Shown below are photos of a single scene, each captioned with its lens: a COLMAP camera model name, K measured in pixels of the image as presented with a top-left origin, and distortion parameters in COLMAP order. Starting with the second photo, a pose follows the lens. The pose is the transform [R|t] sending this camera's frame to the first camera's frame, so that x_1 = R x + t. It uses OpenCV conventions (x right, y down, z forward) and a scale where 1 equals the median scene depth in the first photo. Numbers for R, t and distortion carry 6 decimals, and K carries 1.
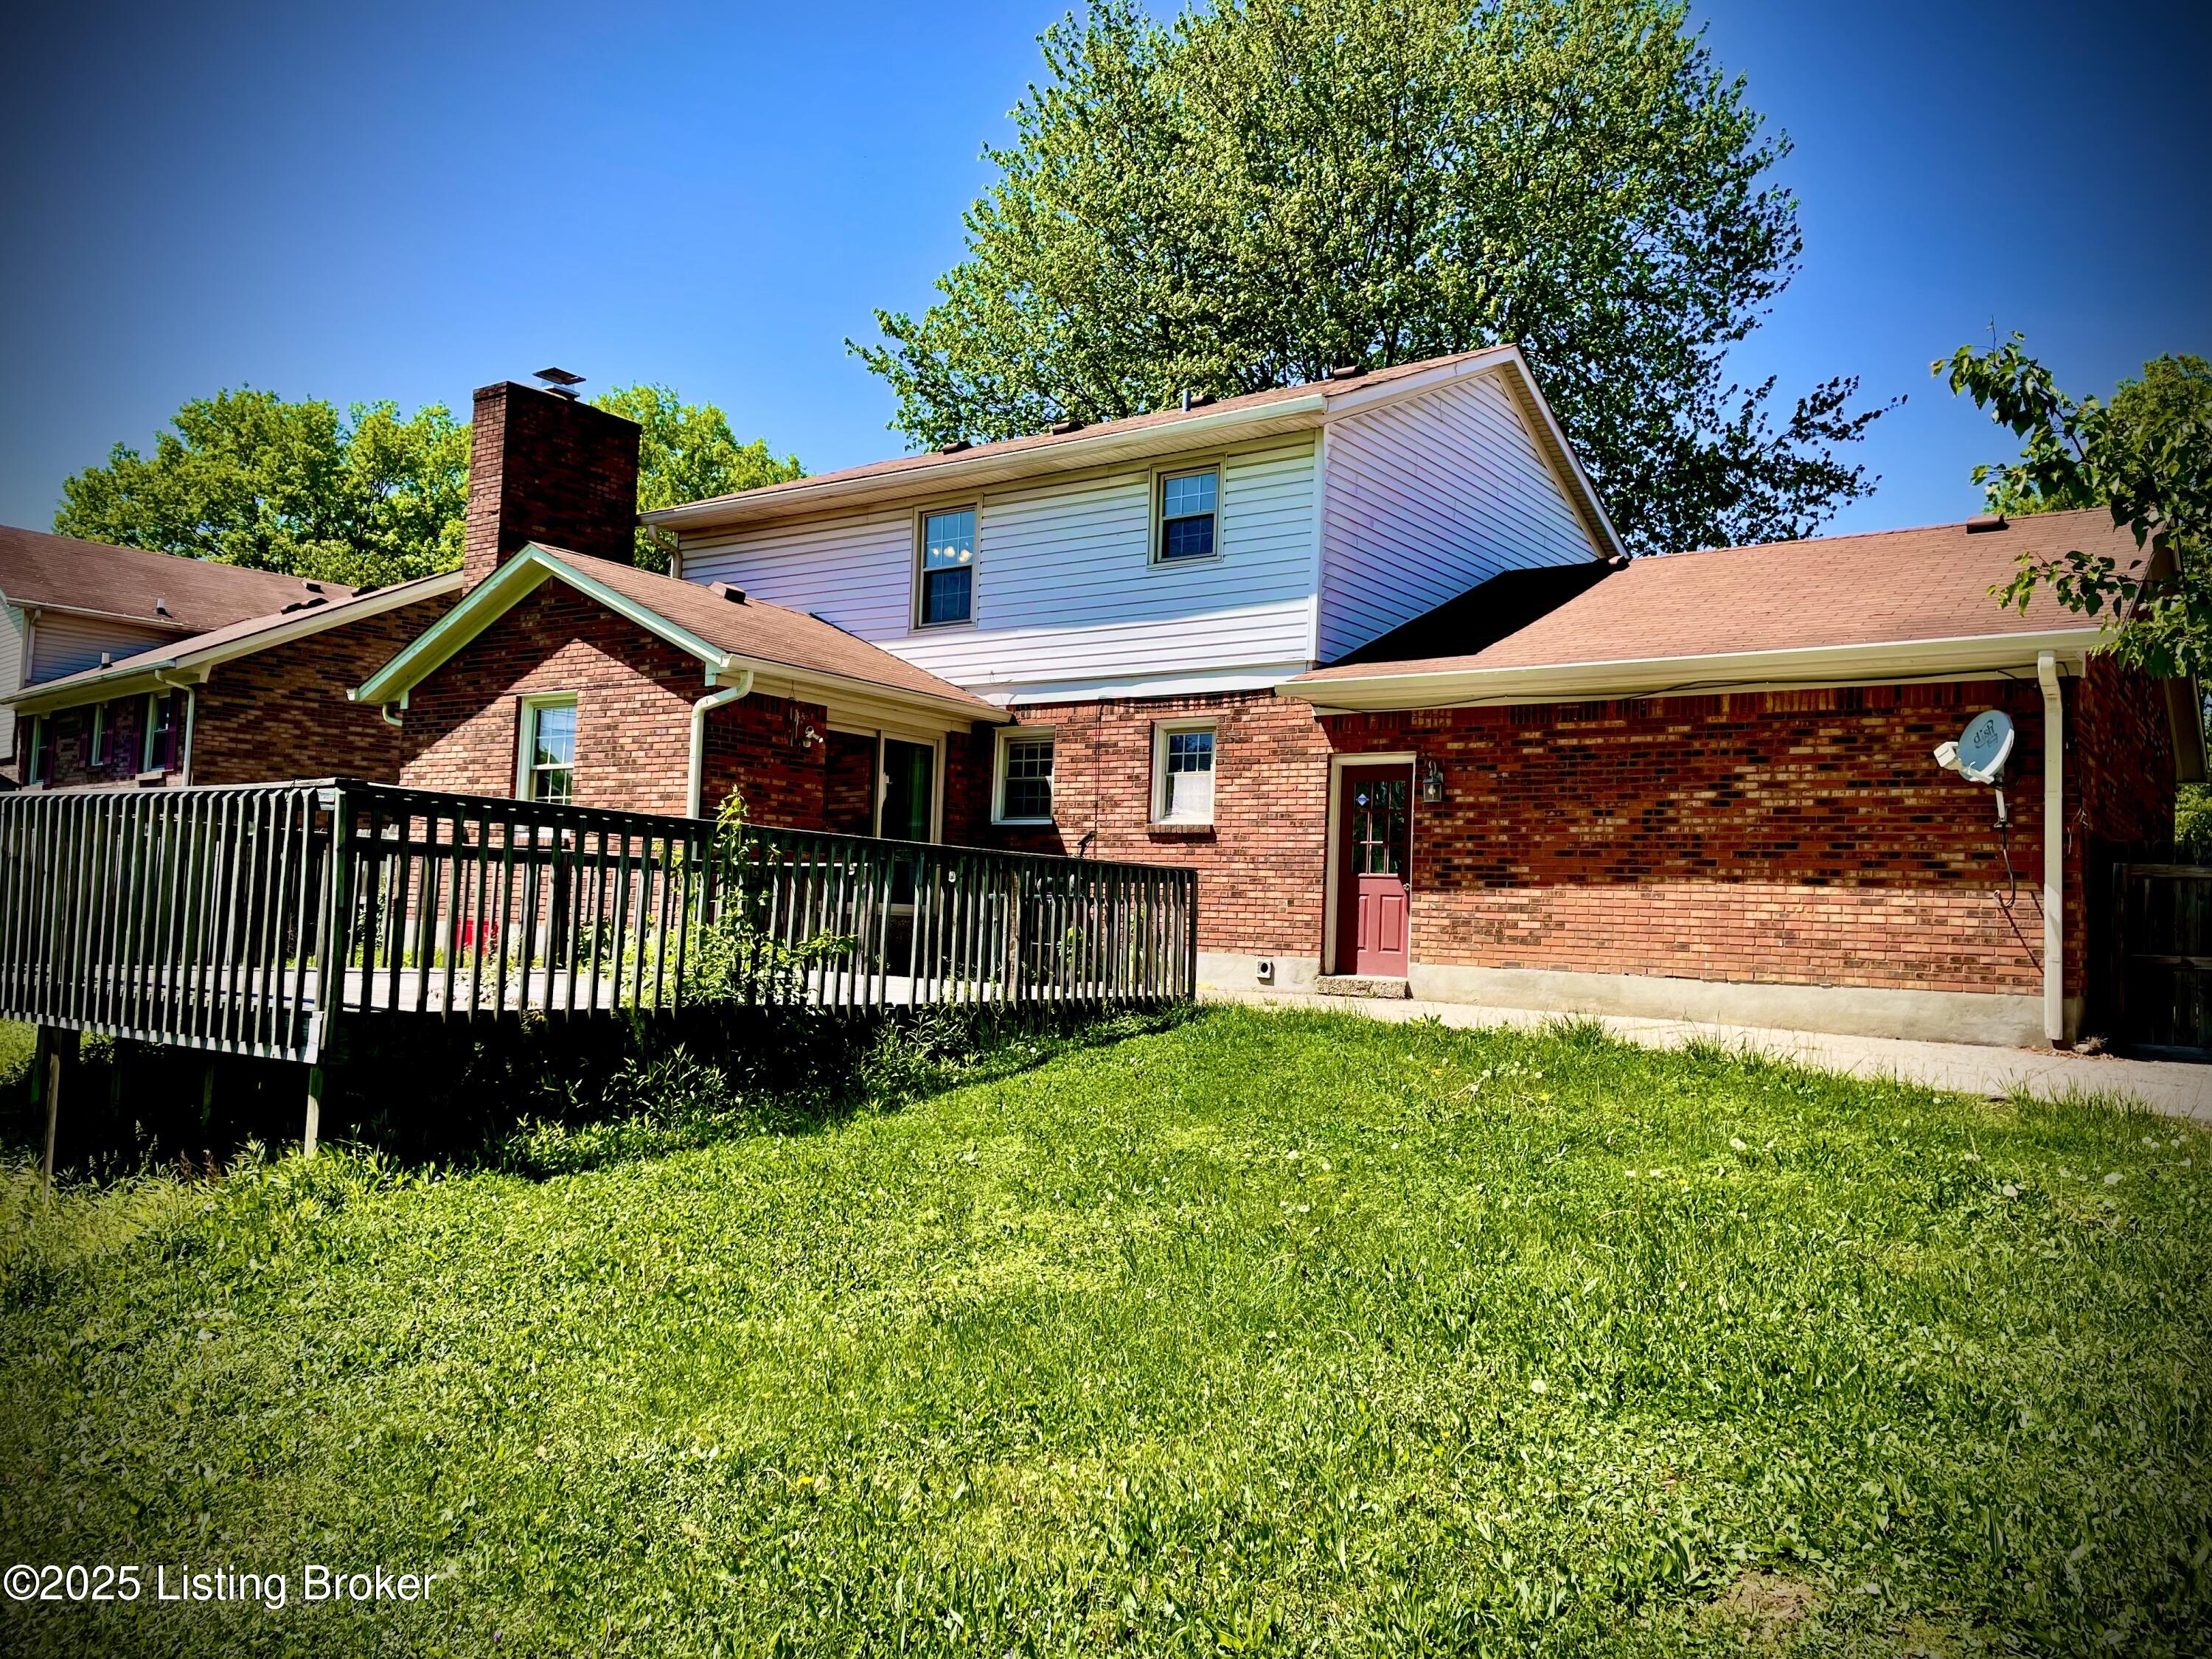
lens RADIAL K [[1677.6, 0, 1111.2], [0, 1677.6, 821.8], [0, 0, 1]] dist [0.054241, -0.014192]
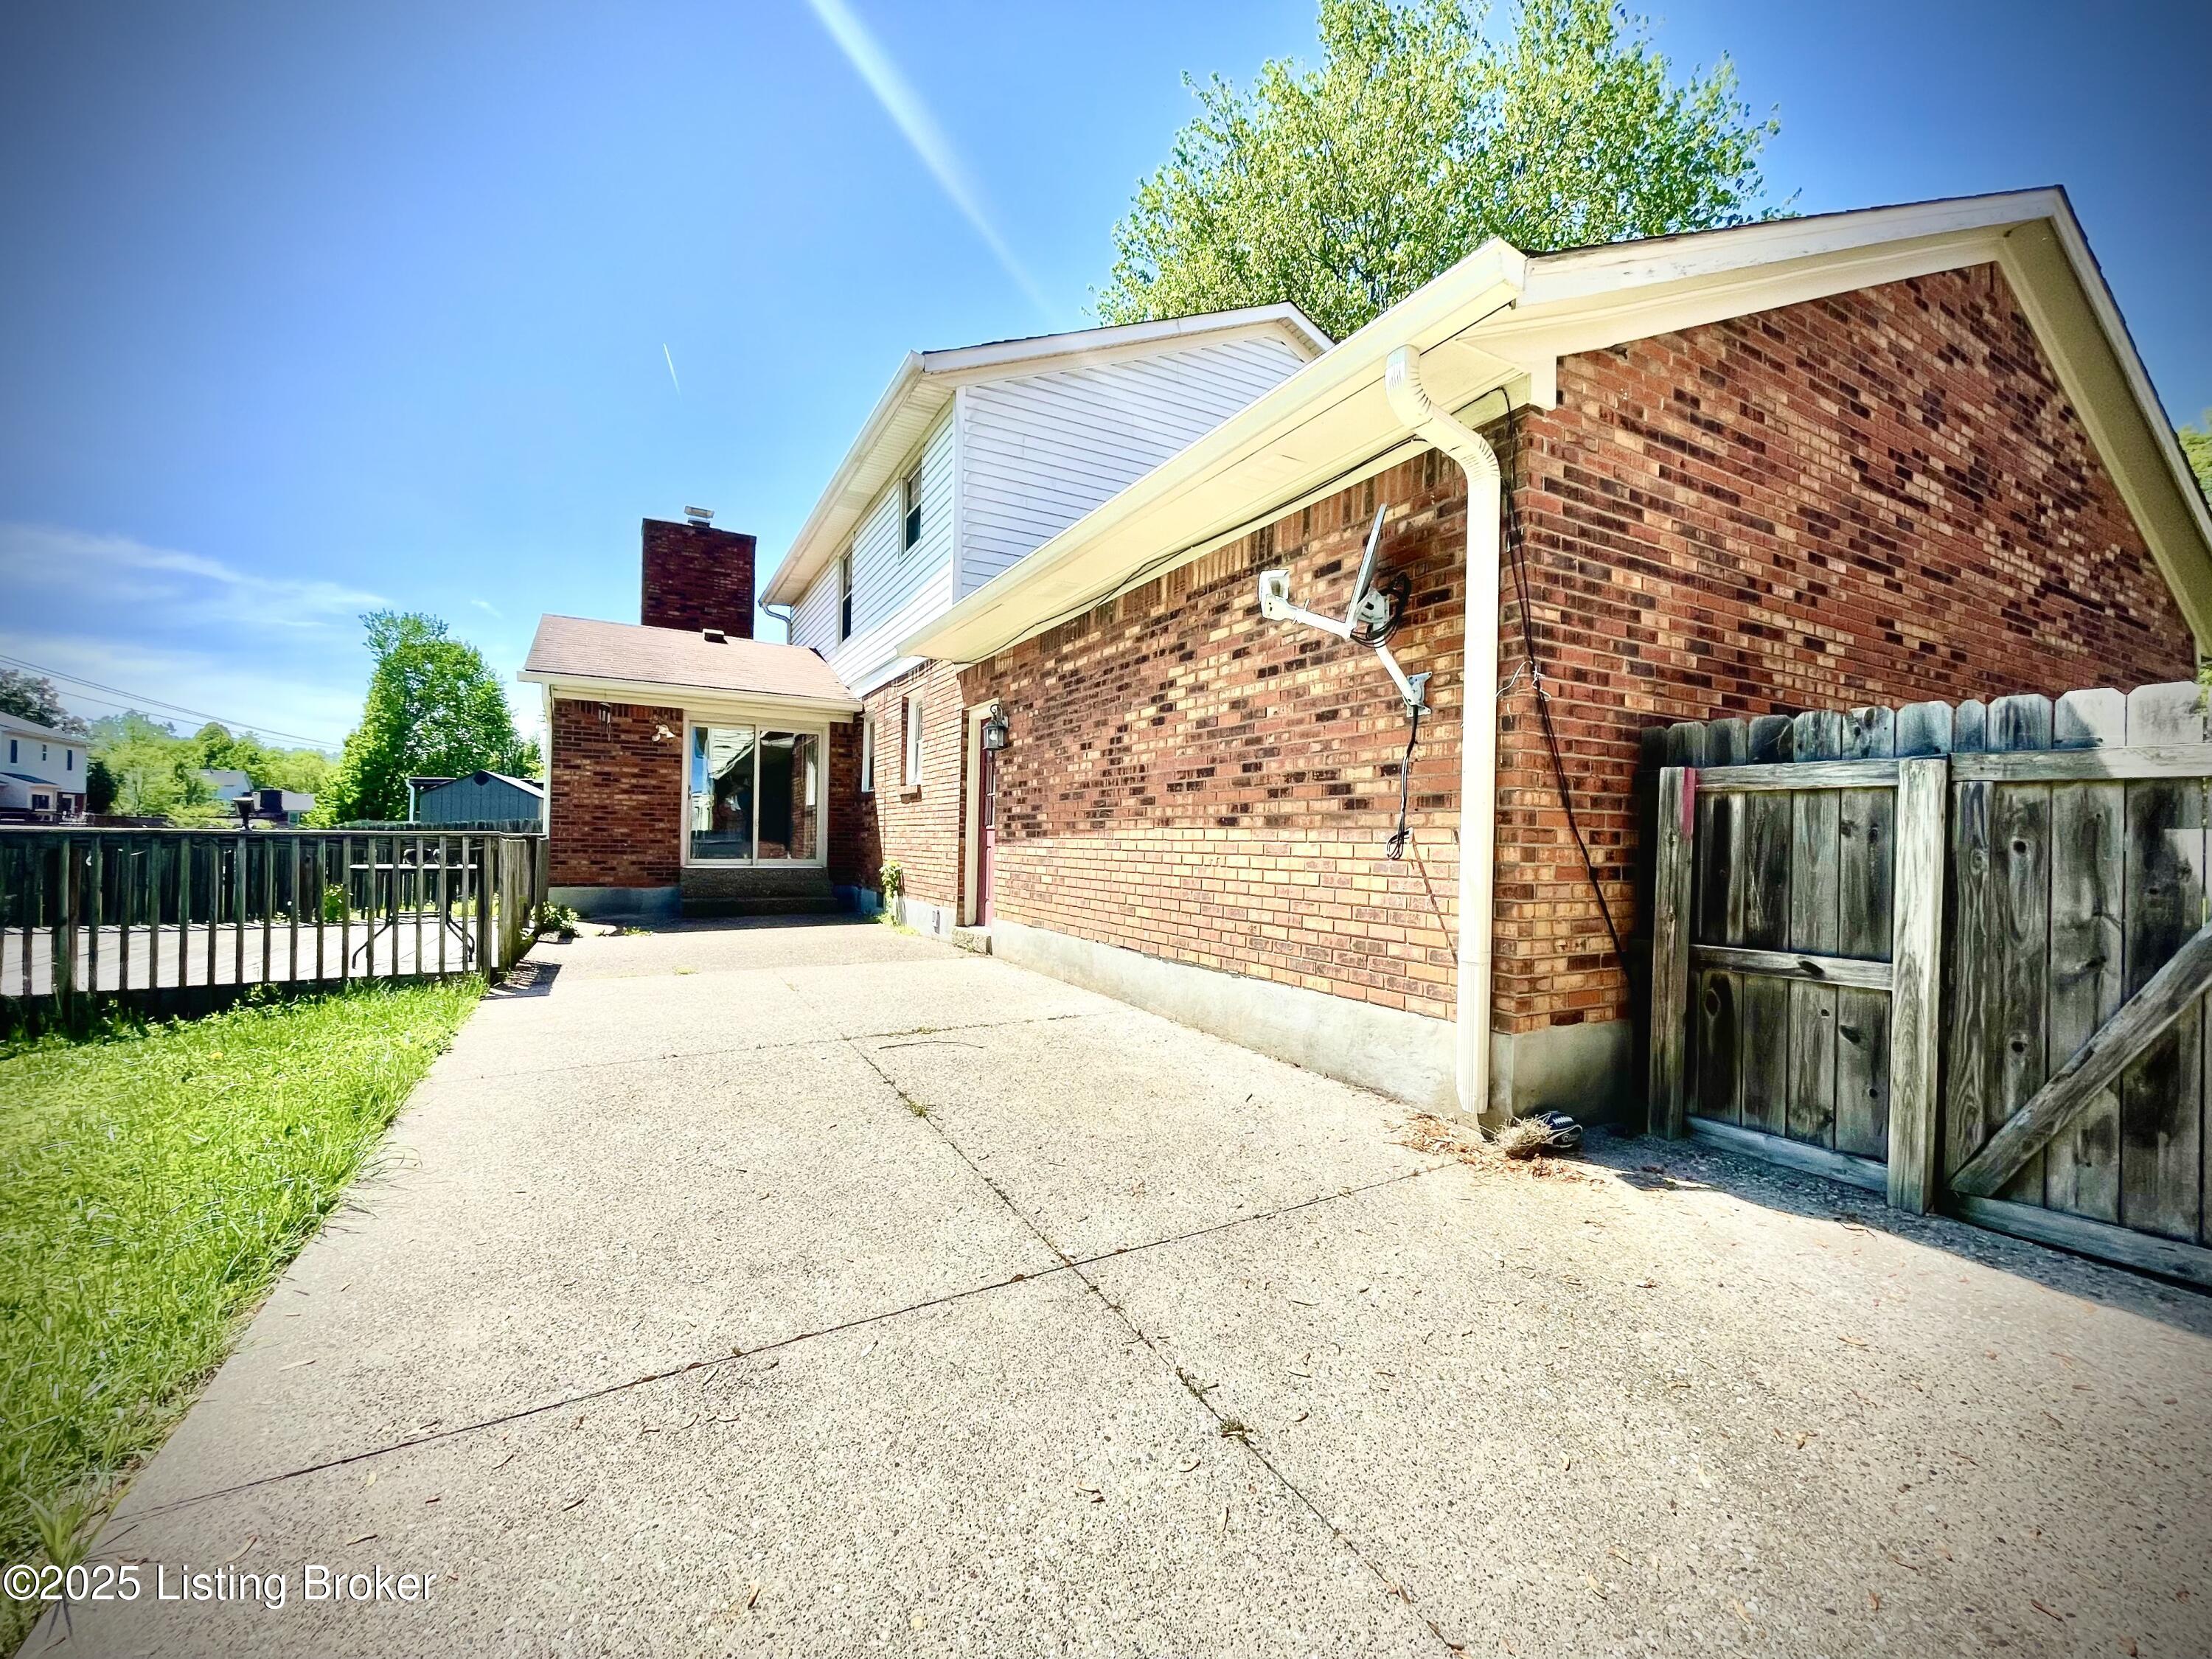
lens RADIAL K [[892.4, 0, 1104.5], [0, 892.4, 833.8], [0, 0, 1]] dist [-0.003464, 0.000586]
pose [[0.904340, -0.028199, -0.425879, 0.440355], [0.045761, 0.998469, 0.031062, 0.022359], [0.424351, -0.047579, 0.904247, 0.546157]]
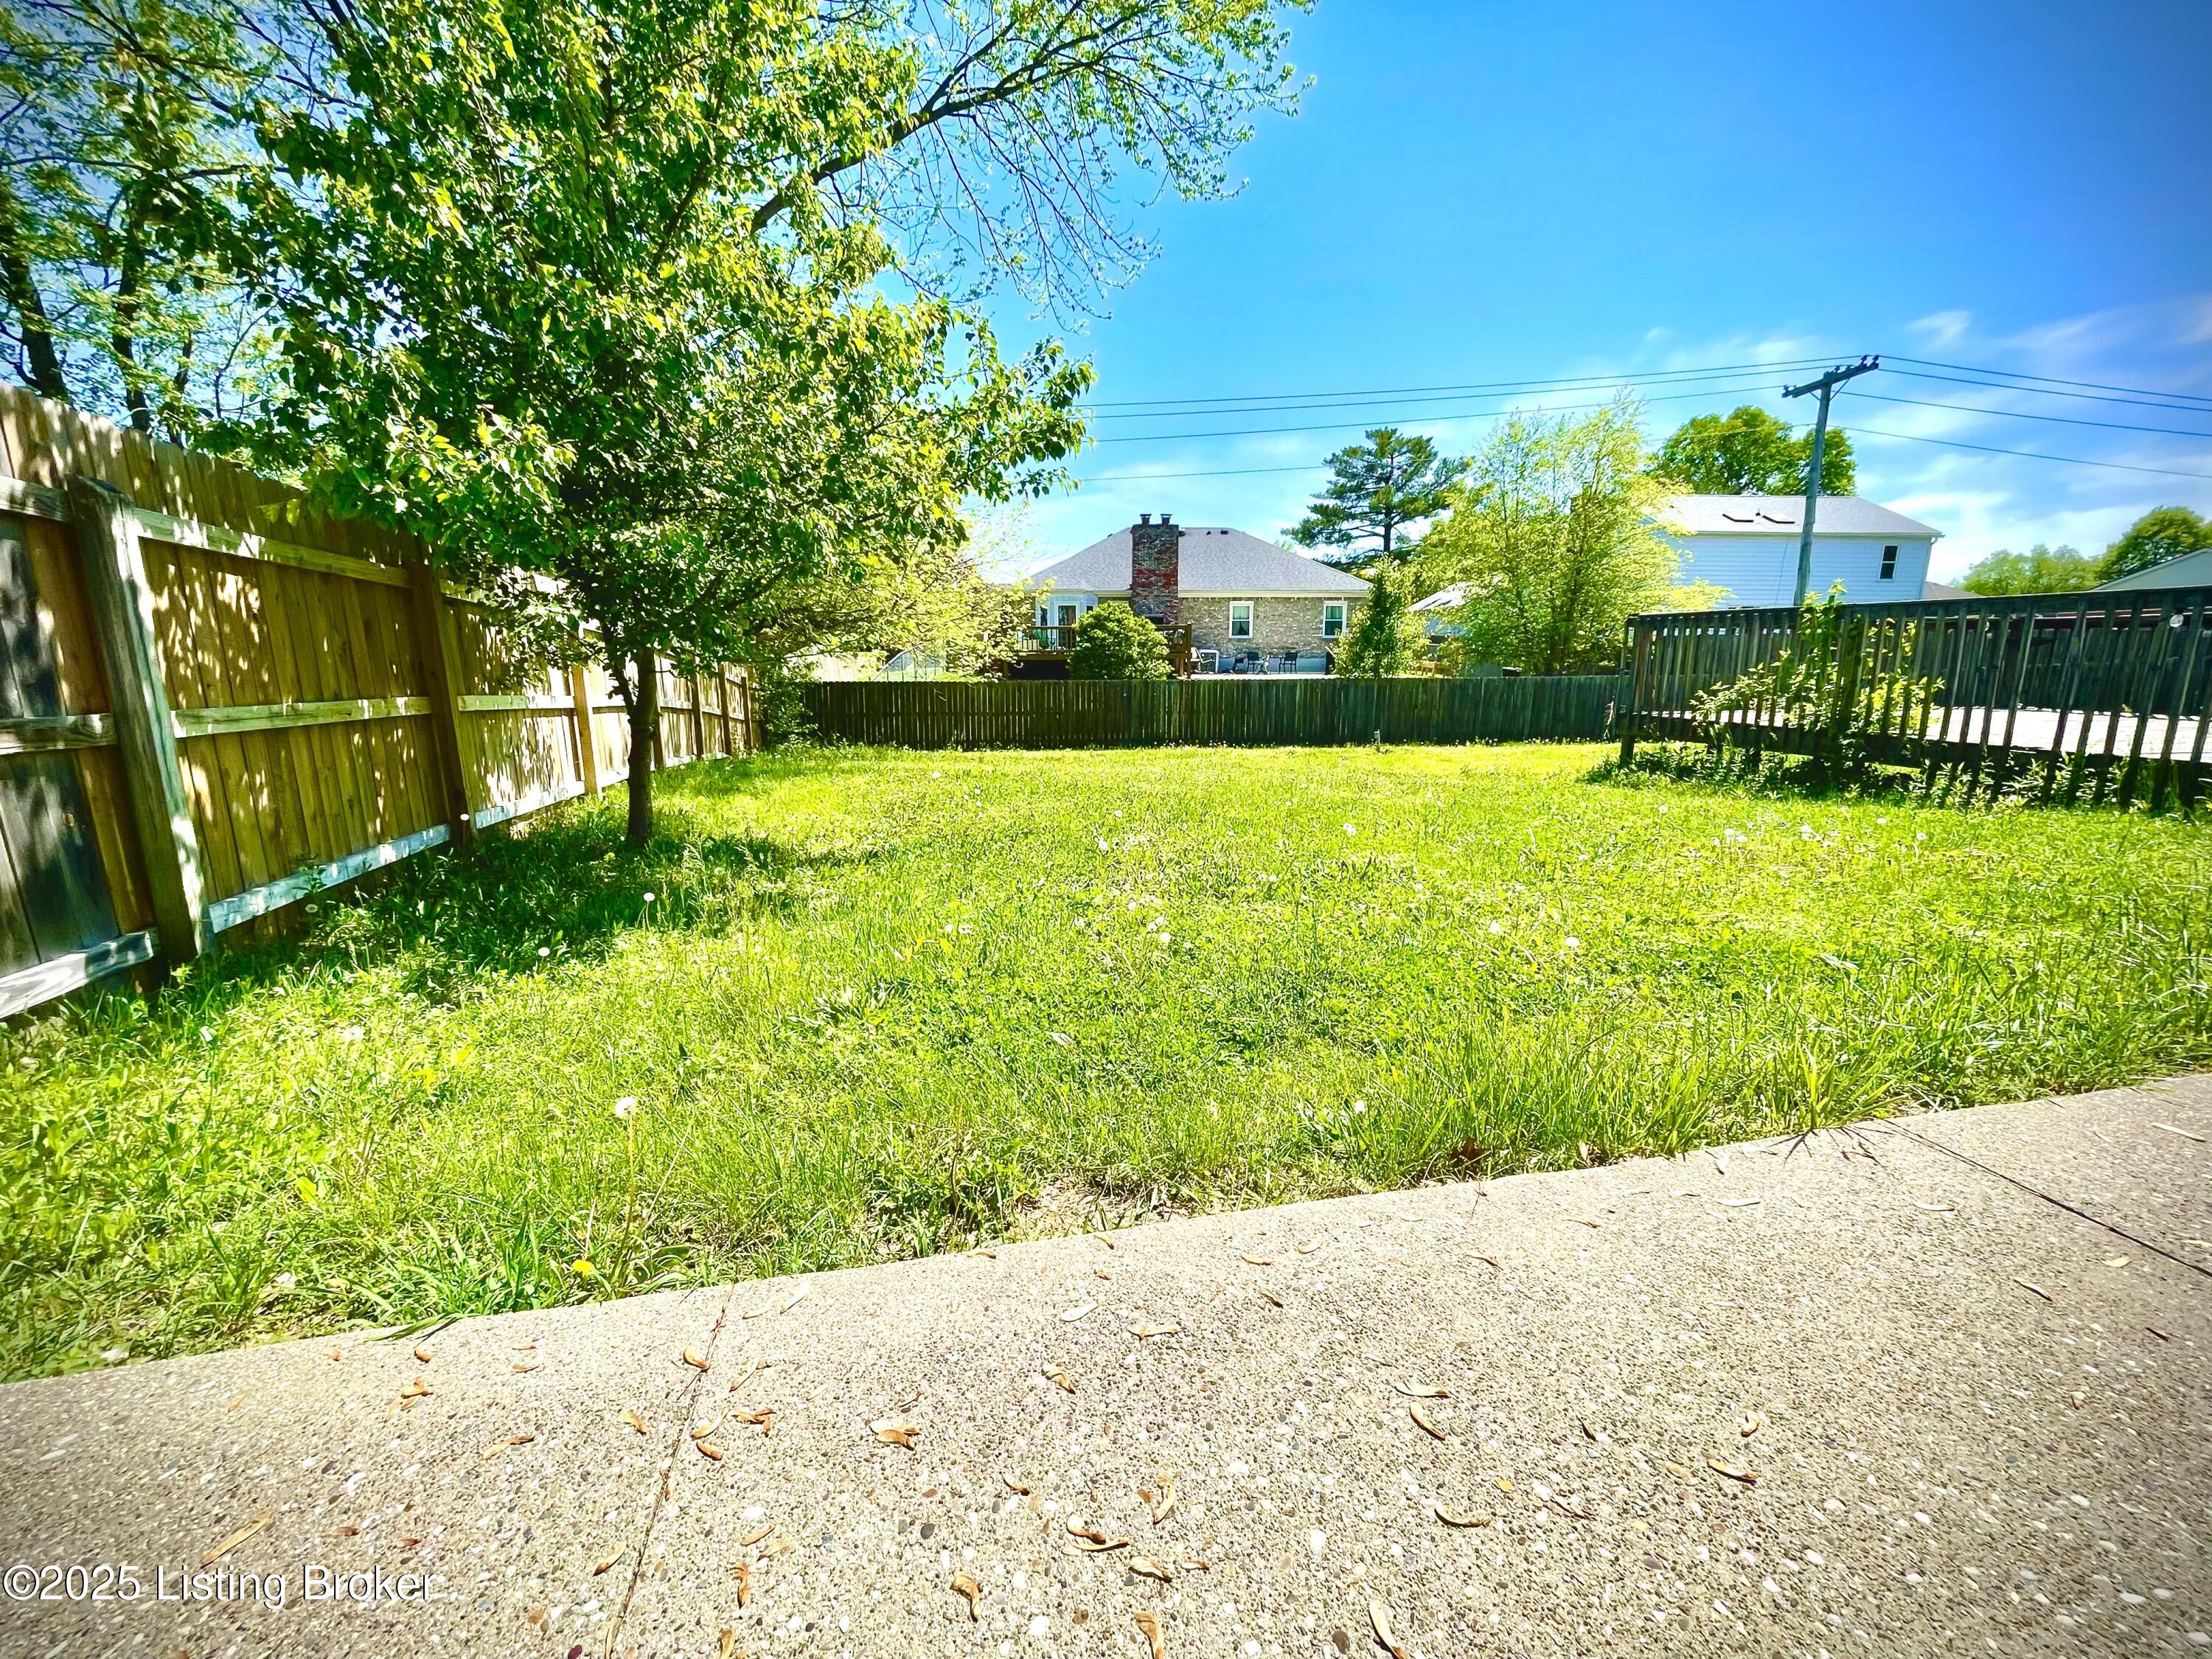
lens RADIAL K [[892.4, 0, 1102.9], [0, 892.4, 833.9], [0, 0, 1]] dist [-0.003464, 0.000586]
pose [[-0.689644, 0.101887, -0.716945, 0.425687], [0.019655, 0.992321, 0.122115, 0.049663], [0.723882, 0.070124, -0.686351, 0.586153]]
